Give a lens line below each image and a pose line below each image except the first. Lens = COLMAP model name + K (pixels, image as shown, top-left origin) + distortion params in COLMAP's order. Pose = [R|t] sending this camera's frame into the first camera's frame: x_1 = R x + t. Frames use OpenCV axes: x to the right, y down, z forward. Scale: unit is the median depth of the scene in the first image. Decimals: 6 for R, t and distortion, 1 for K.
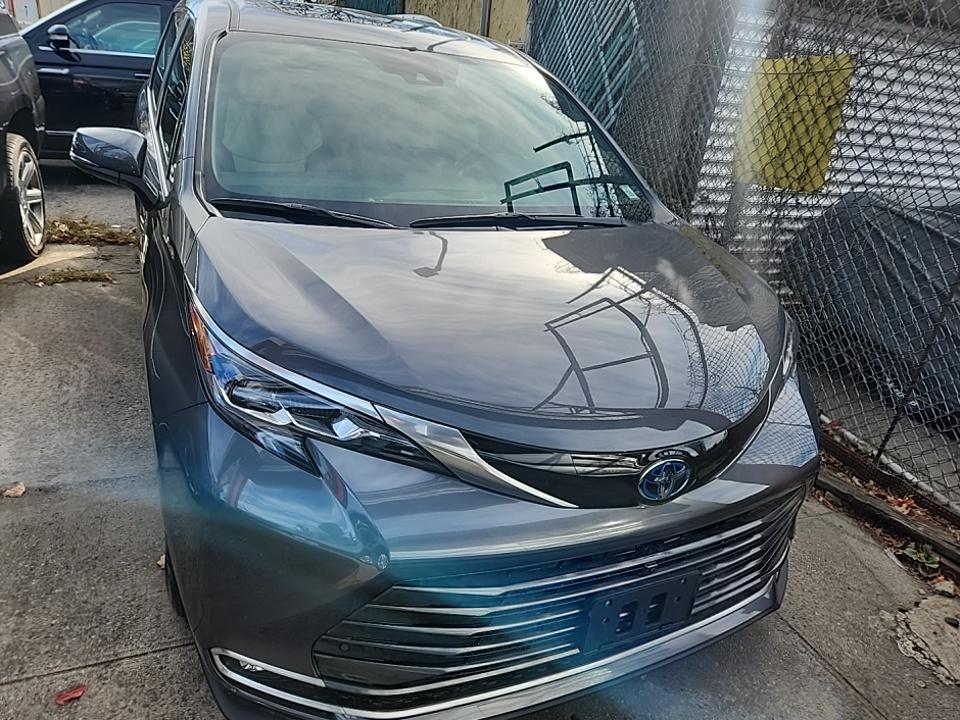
lens RADIAL K [[642.0, 0, 472.1], [0, 642.0, 363.8], [0, 0, 1]] dist [0.058378, -0.039288]
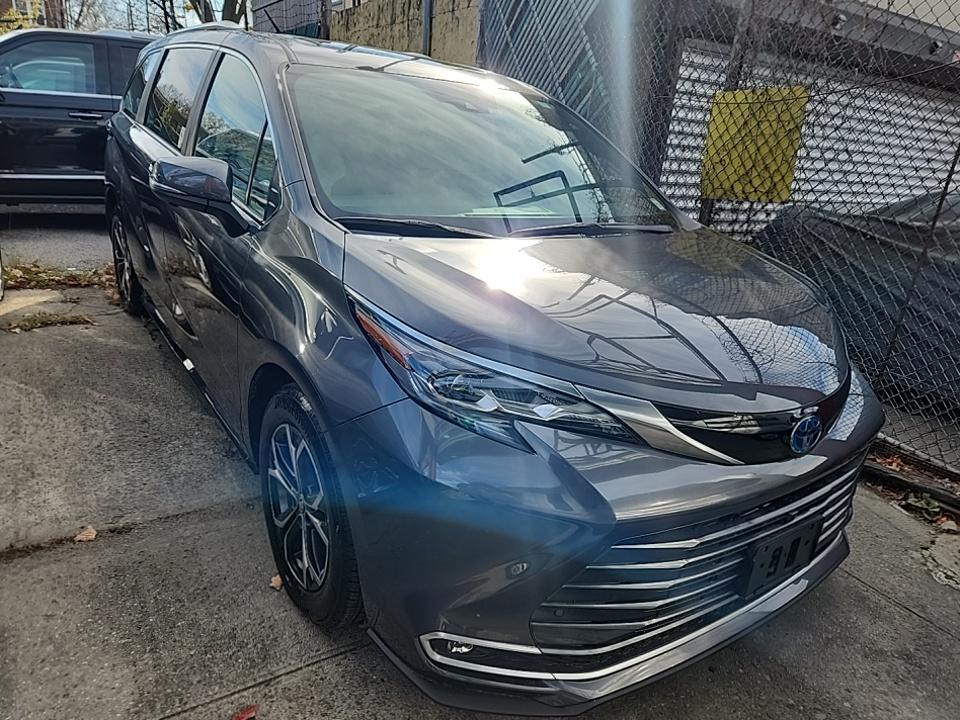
lens RADIAL K [[642.0, 0, 473.5], [0, 642.0, 363.5], [0, 0, 1]] dist [0.058378, -0.039288]
pose [[0.984210, -0.072774, 0.161354, -0.255370], [0.081204, 0.995623, -0.046276, 0.032457], [-0.157280, 0.058647, 0.985811, -0.035319]]
